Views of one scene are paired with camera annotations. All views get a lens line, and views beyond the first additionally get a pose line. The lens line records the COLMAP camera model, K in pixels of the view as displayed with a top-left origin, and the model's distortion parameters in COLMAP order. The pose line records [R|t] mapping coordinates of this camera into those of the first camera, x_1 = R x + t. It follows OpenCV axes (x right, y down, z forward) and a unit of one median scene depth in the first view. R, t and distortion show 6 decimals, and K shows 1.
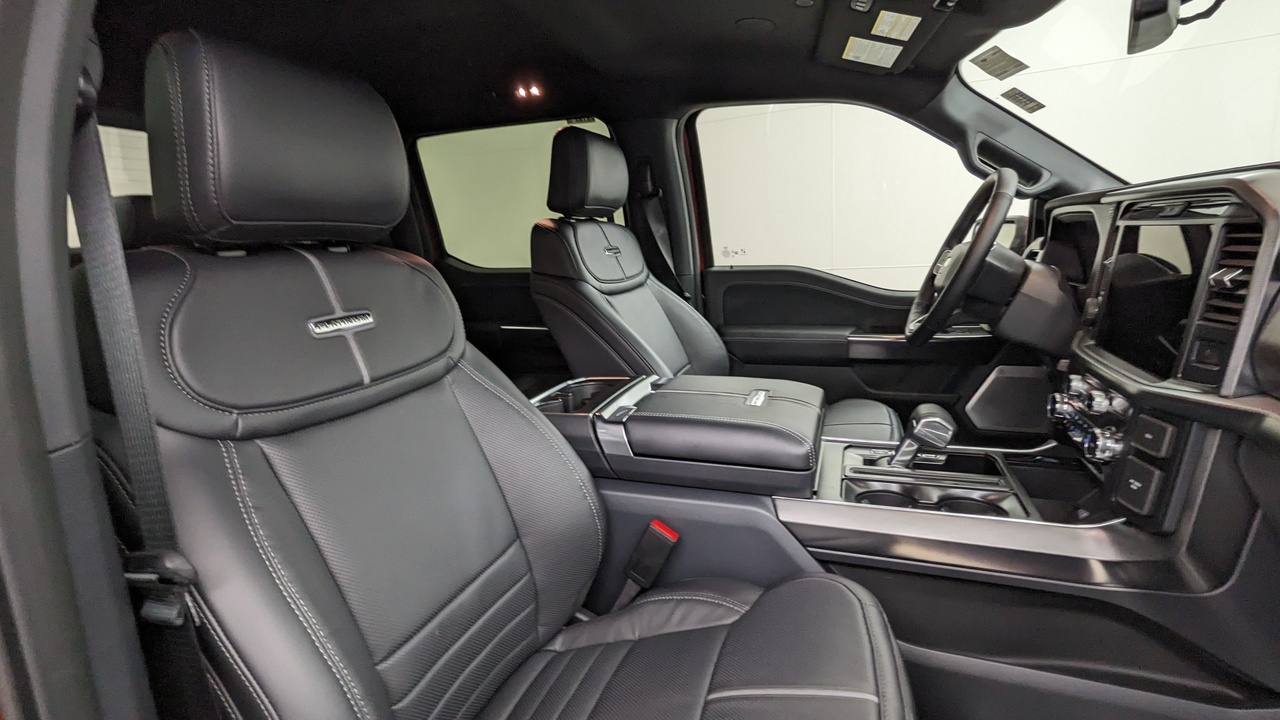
lens RADIAL K [[614.5, 0, 644.8], [0, 614.5, 361.8], [0, 0, 1]] dist [0.001365, -0.003284]
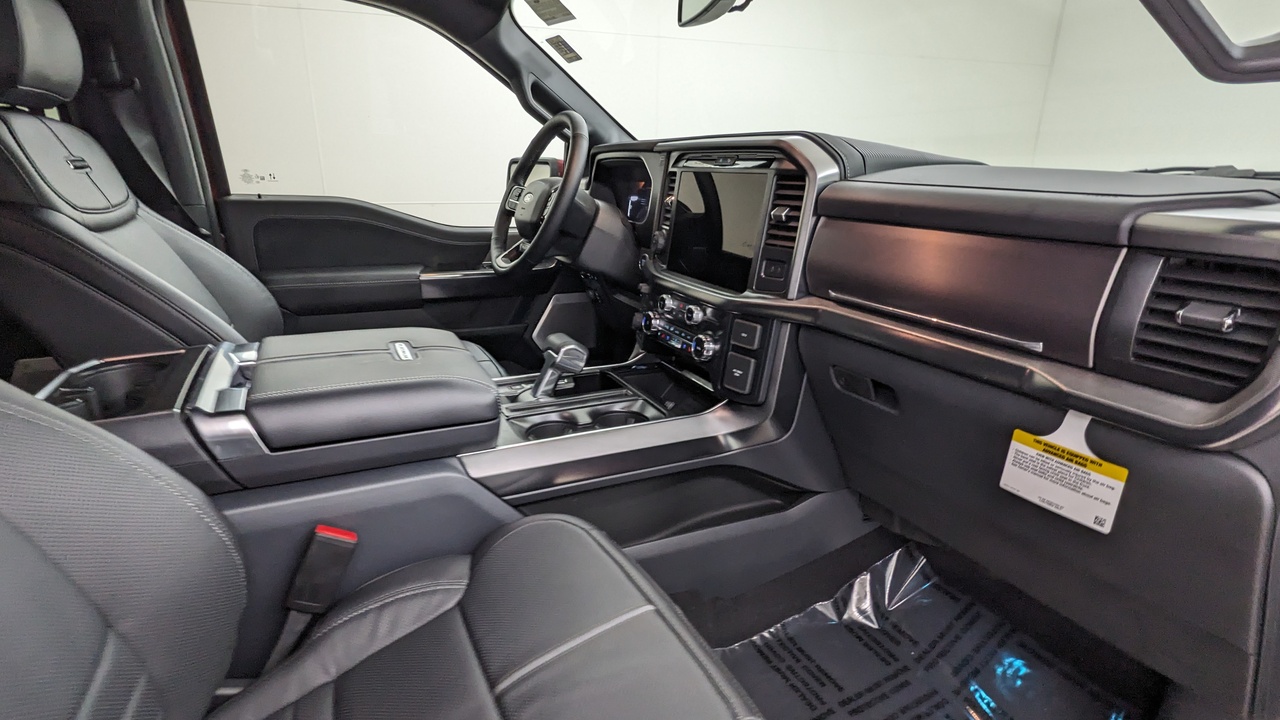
lens RADIAL K [[614.5, 0, 640.9], [0, 614.5, 359.8], [0, 0, 1]] dist [0.001365, -0.003284]
pose [[0.692866, -0.151843, 0.704898, -0.209478], [0.085162, 0.987967, 0.129110, -0.012364], [-0.716020, -0.029425, 0.697459, 0.174345]]
